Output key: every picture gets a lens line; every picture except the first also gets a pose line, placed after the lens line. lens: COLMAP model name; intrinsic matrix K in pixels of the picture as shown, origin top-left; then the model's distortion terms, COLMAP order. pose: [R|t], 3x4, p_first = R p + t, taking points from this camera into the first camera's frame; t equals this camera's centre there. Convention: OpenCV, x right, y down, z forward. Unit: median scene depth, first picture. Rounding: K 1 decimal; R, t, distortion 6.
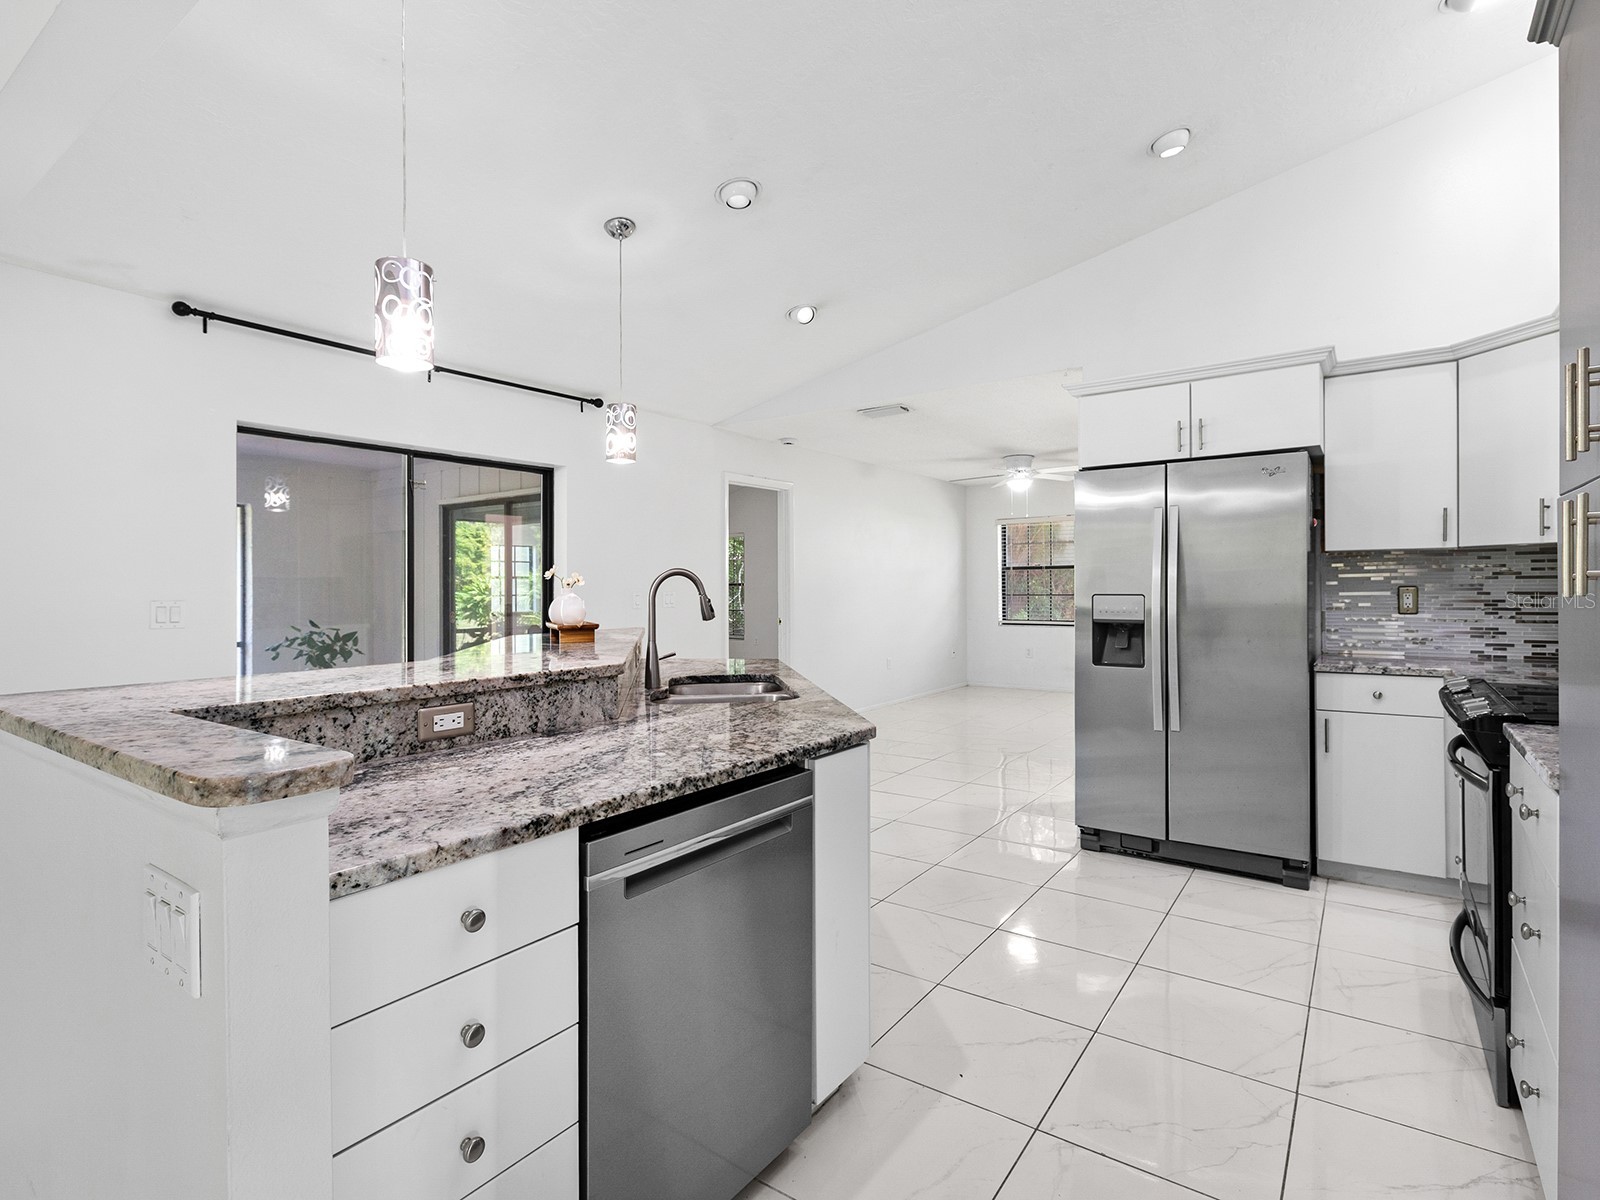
lens RADIAL K [[809.0, 0, 809.6], [0, 809.0, 587.6], [0, 0, 1]] dist [0.001752, 0.000638]
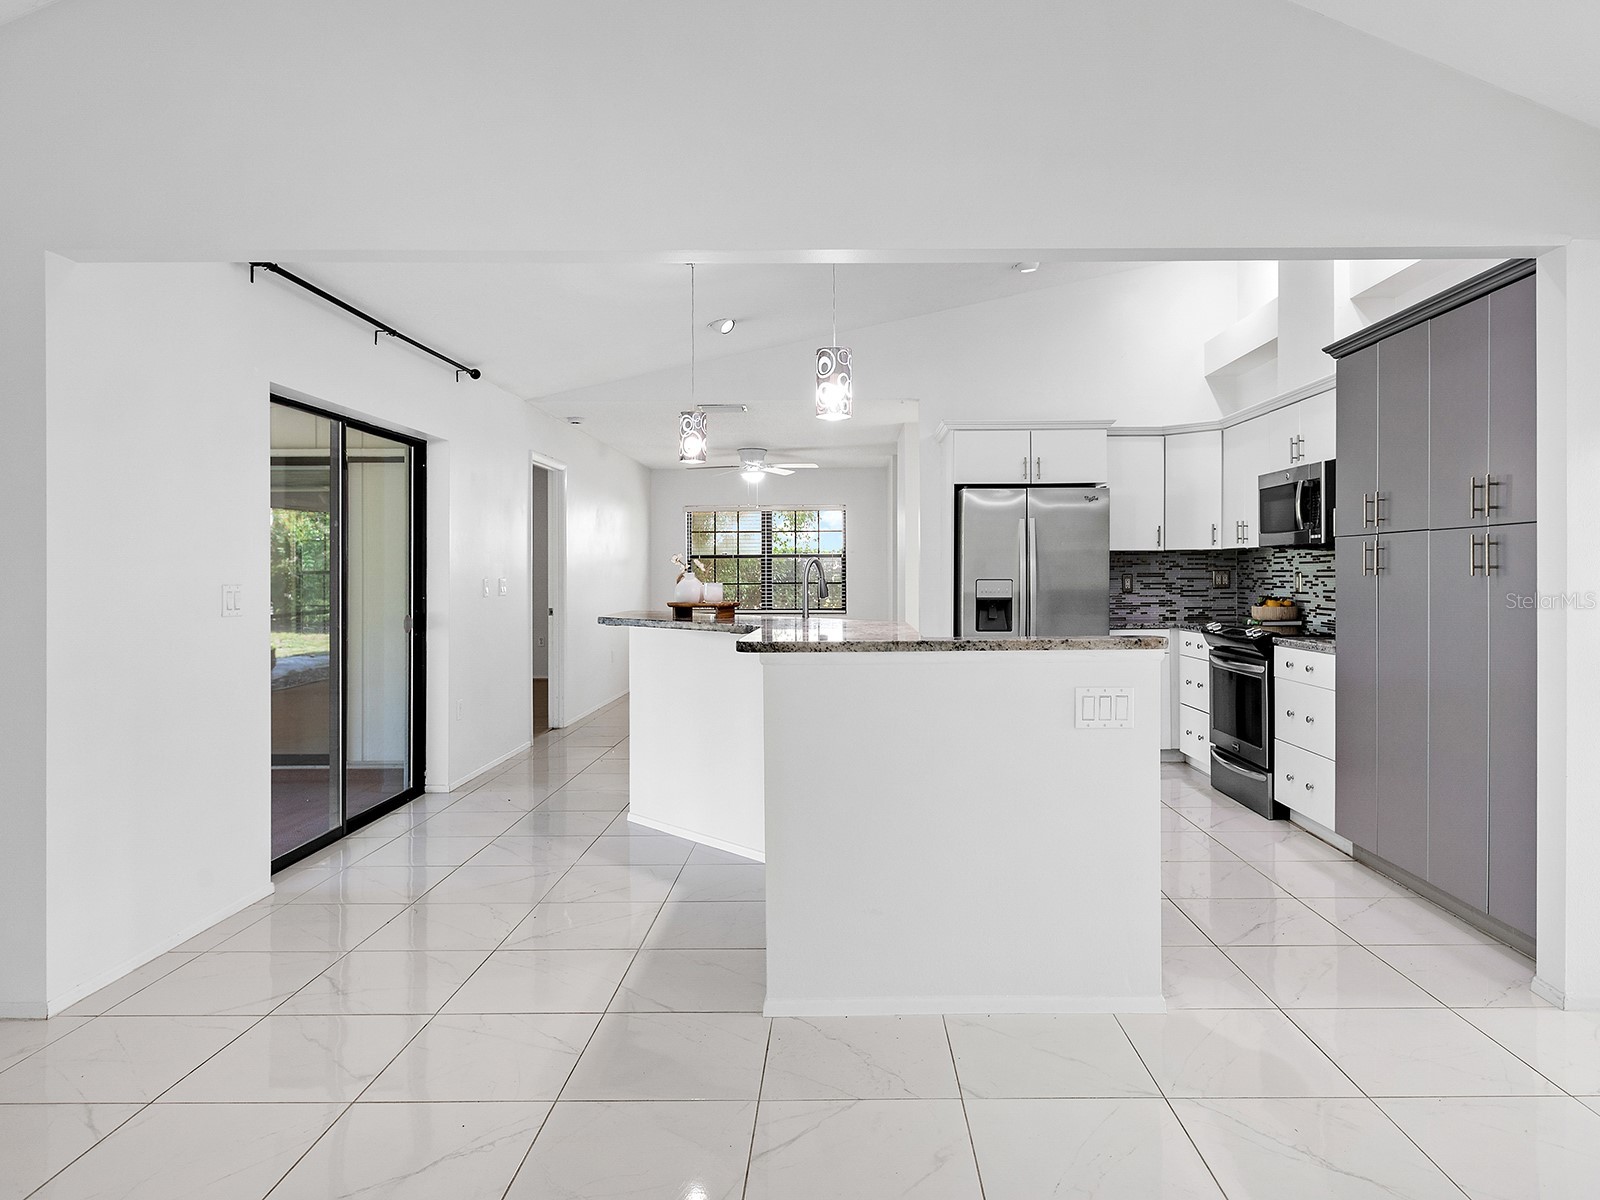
lens RADIAL K [[1019.7, 0, 839.2], [0, 1019.7, 542.3], [0, 0, 1]] dist [0.003978, 0.000739]
pose [[0.815218, 0.022114, 0.578732, -0.870784], [-0.001273, 0.999337, -0.036392, 0.009515], [-0.579153, 0.028931, 0.814705, -0.276858]]
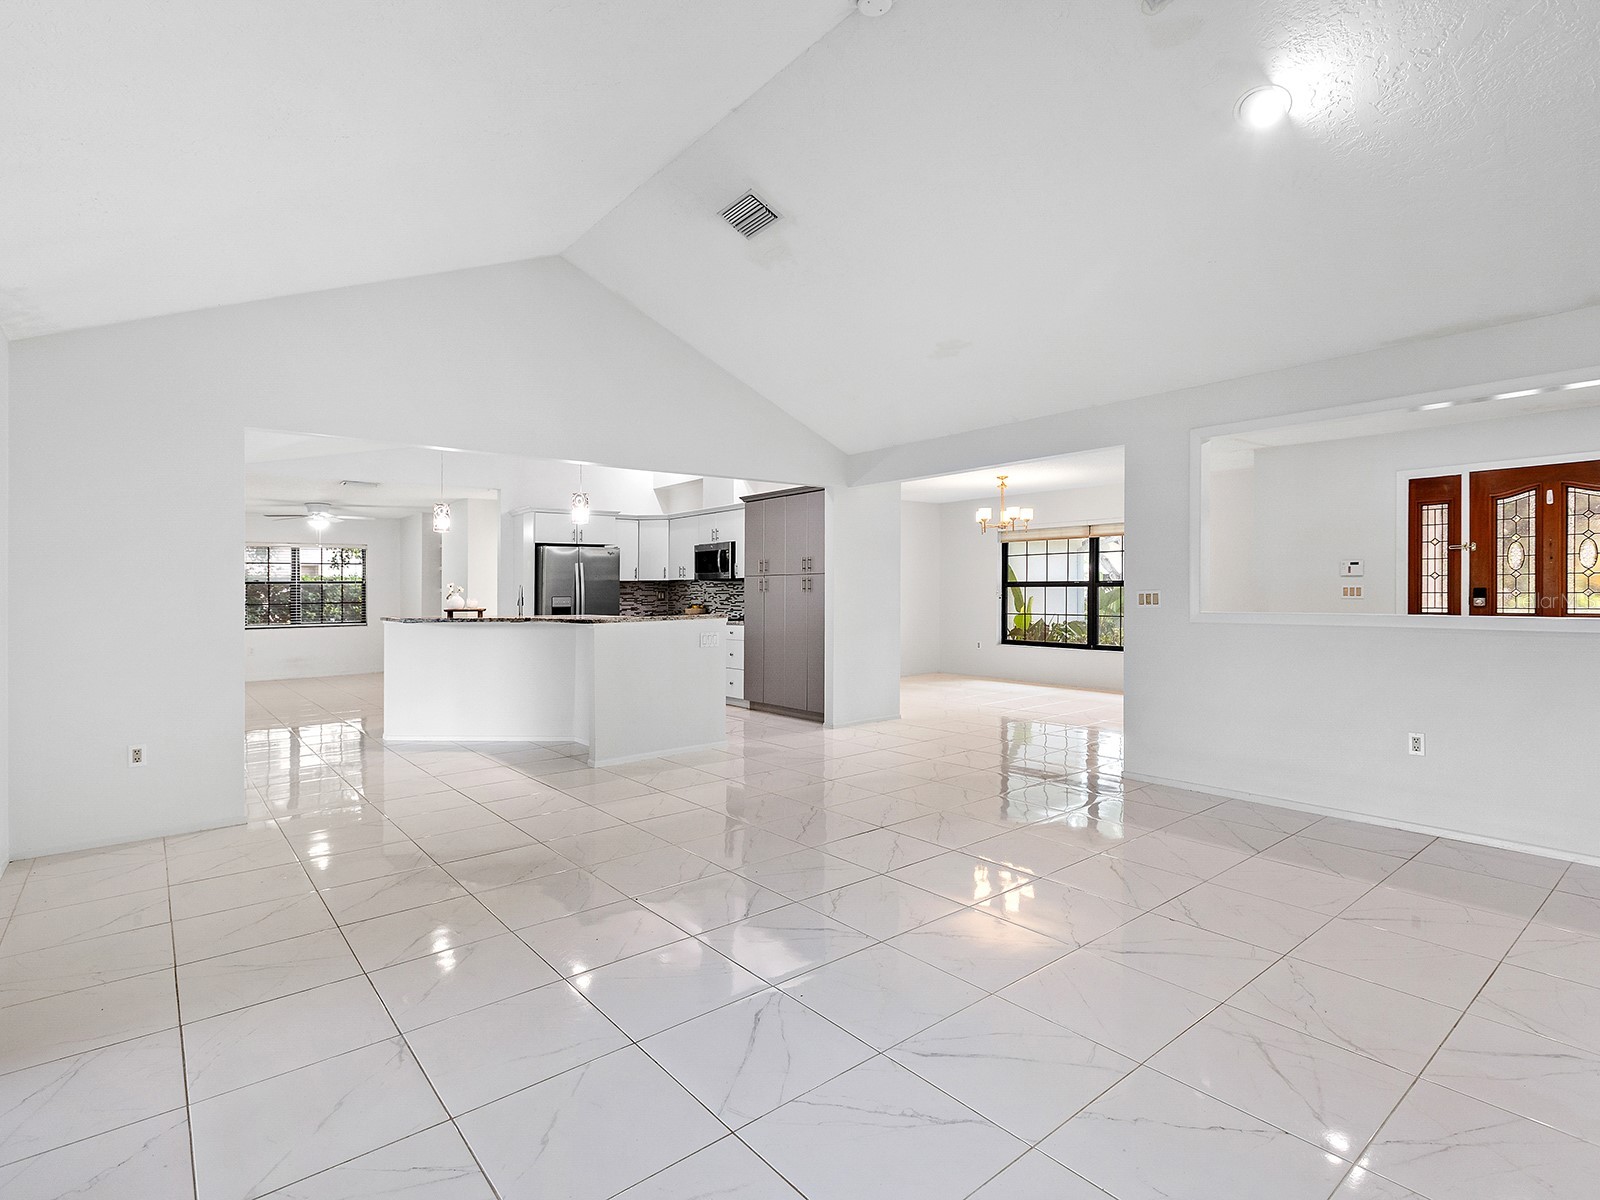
lens RADIAL K [[809.0, 0, 809.6], [0, 809.0, 587.6], [0, 0, 1]] dist [0.001752, 0.000638]
pose [[0.263948, 0.009127, 0.964494, -1.897467], [0.010154, 0.999874, -0.012241, 0.020354], [-0.964484, 0.013024, 0.263822, -0.421534]]
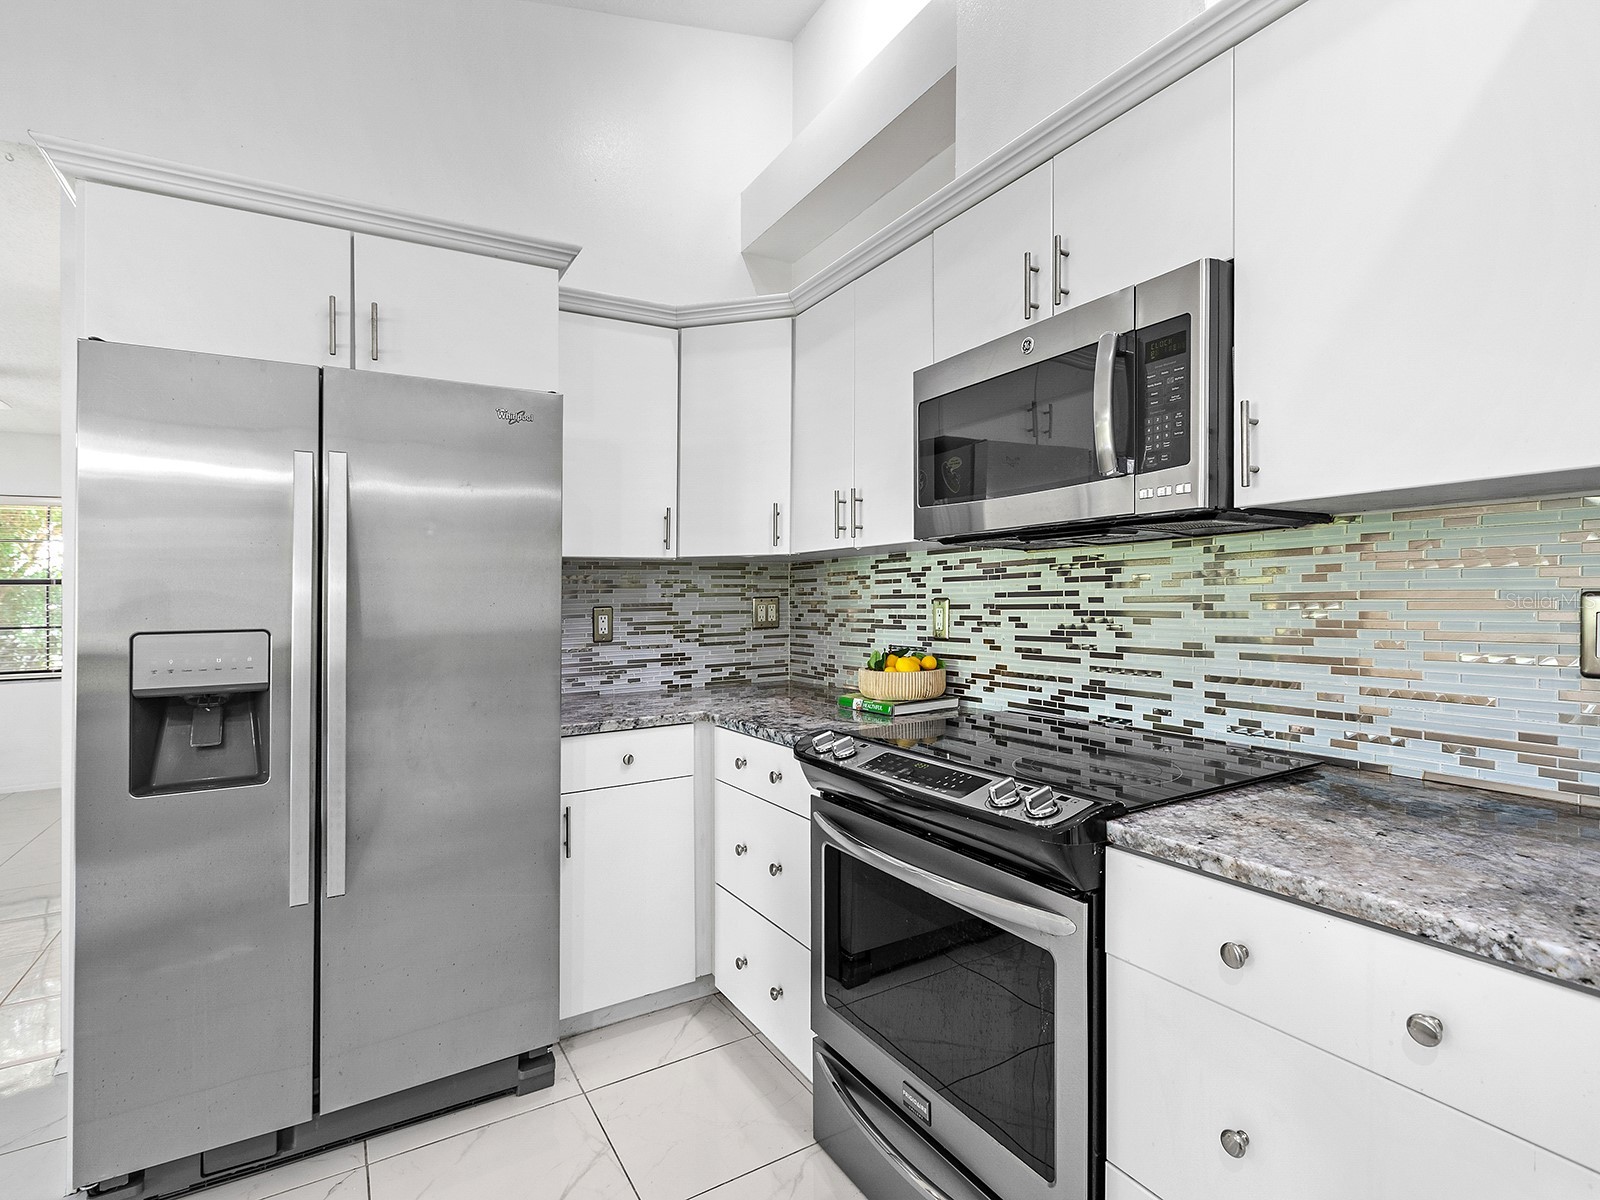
lens RADIAL K [[809.0, 0, 809.6], [0, 809.0, 587.6], [0, 0, 1]] dist [0.001752, 0.000638]
pose [[0.406120, 0.012217, 0.913738, 0.105116], [0.014946, 0.999688, -0.020009, -0.001239], [-0.913698, 0.021783, 0.405811, 0.518985]]
